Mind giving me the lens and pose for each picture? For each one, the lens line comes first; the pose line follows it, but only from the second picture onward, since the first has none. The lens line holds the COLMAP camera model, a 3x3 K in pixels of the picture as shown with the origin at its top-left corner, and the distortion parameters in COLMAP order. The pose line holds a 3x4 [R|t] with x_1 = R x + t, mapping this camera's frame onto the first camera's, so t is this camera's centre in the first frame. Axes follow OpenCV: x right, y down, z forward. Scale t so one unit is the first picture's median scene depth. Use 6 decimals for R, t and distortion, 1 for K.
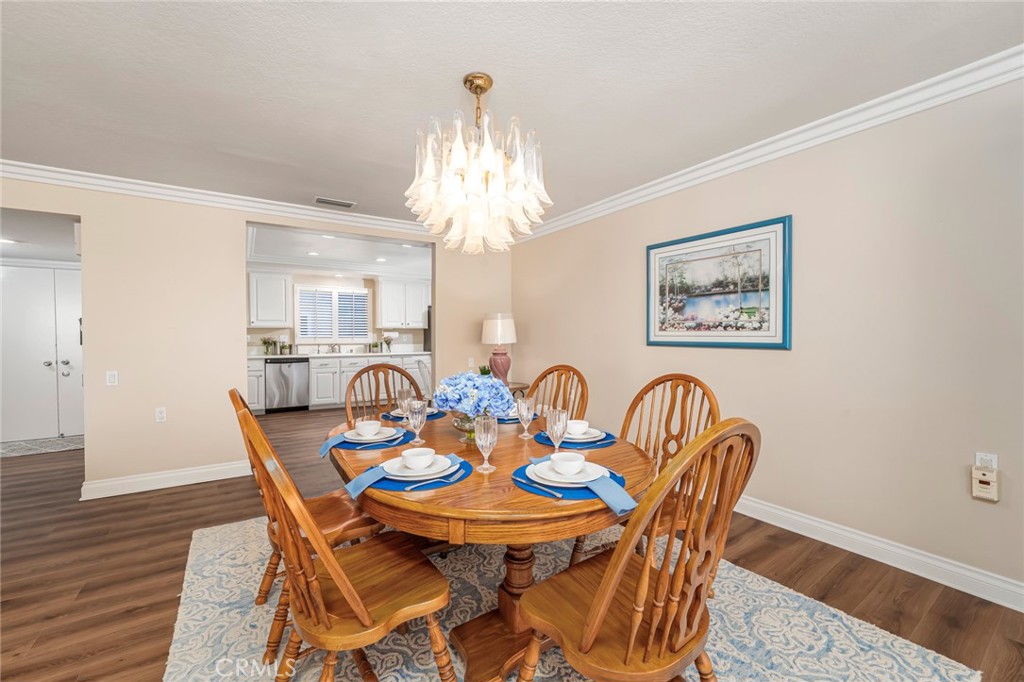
lens RADIAL K [[414.9, 0, 513.3], [0, 414.9, 337.5], [0, 0, 1]] dist [-0.009172, 0.000216]
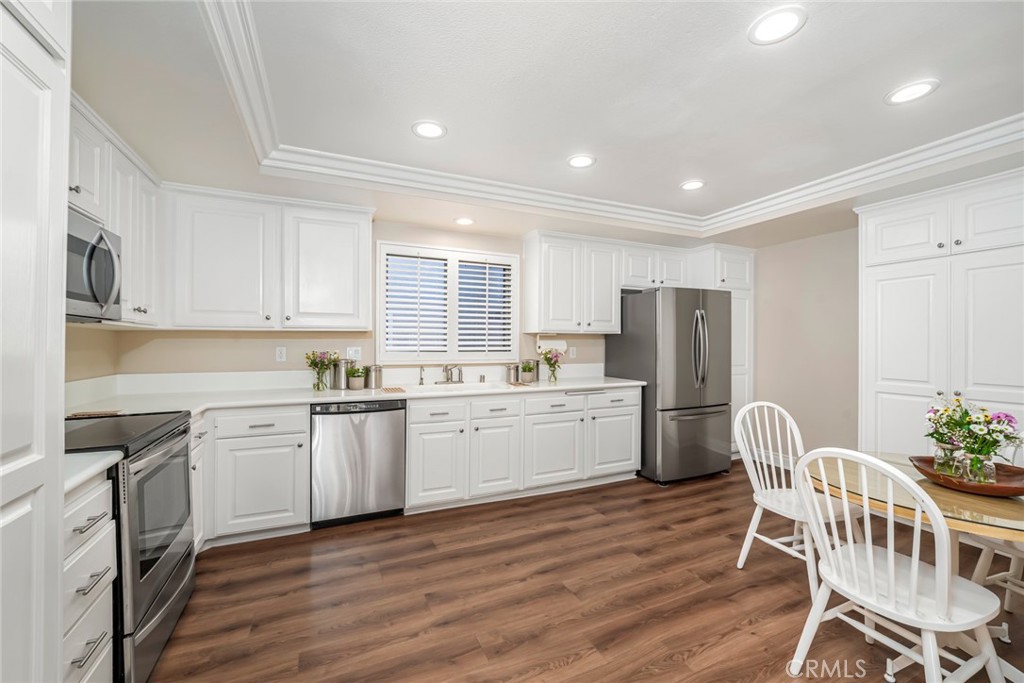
lens RADIAL K [[414.9, 0, 514.4], [0, 414.9, 342.2], [0, 0, 1]] dist [-0.009172, 0.000216]
pose [[0.988223, 0.005331, -0.152927, -0.279981], [-0.005719, 0.999981, -0.002100, -0.010327], [0.152913, 0.002950, 0.988235, 0.521279]]
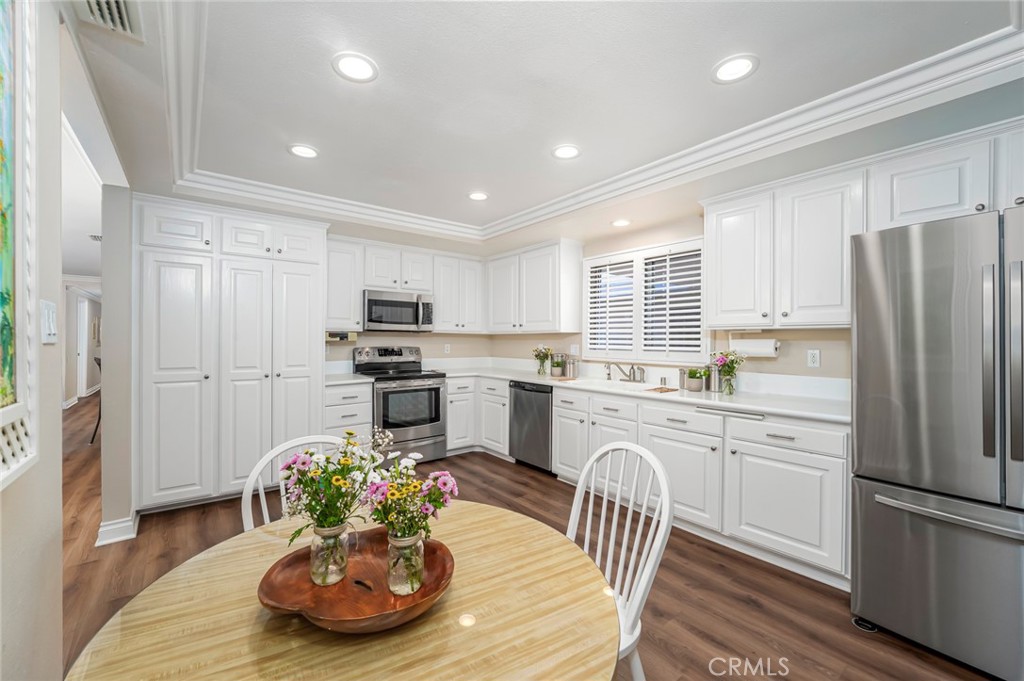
lens RADIAL K [[411.3, 0, 505.3], [0, 411.3, 337.7], [0, 0, 1]] dist [-0.000678, -0.000060]
pose [[0.077959, -0.001993, -0.996955, 0.053209], [-0.008167, 0.999963, -0.002638, -0.012928], [0.996923, 0.008348, 0.077940, 0.803465]]
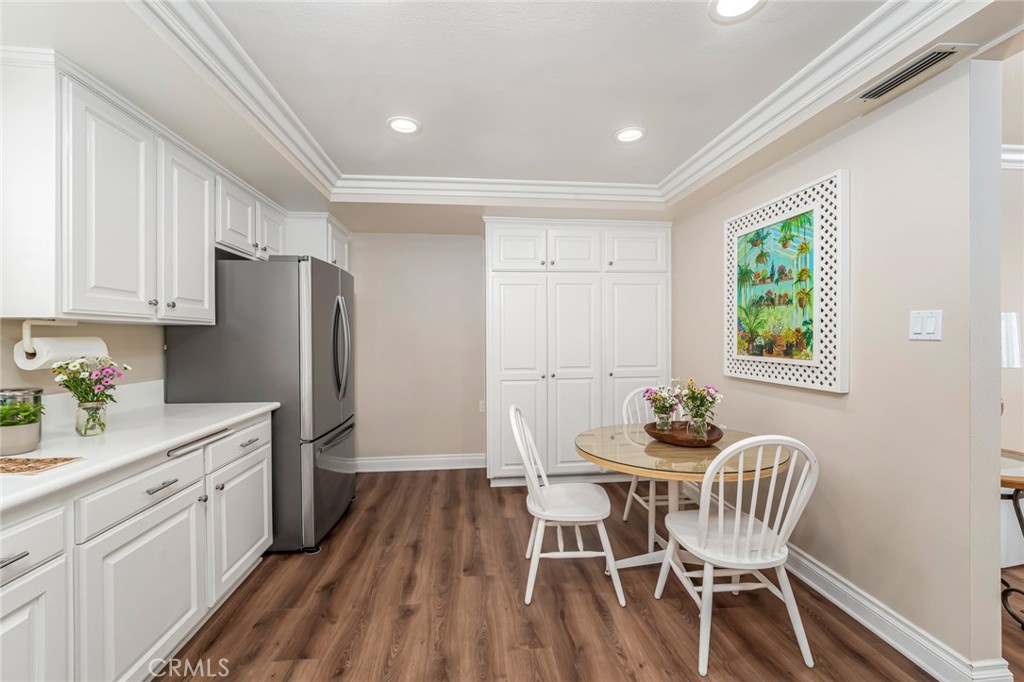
lens RADIAL K [[414.9, 0, 508.6], [0, 414.9, 339.1], [0, 0, 1]] dist [-0.009172, 0.000216]
pose [[0.466639, -0.004445, 0.884437, -0.400349], [0.006371, 0.999978, 0.001664, -0.012255], [-0.884425, 0.004858, 0.466657, 0.743615]]
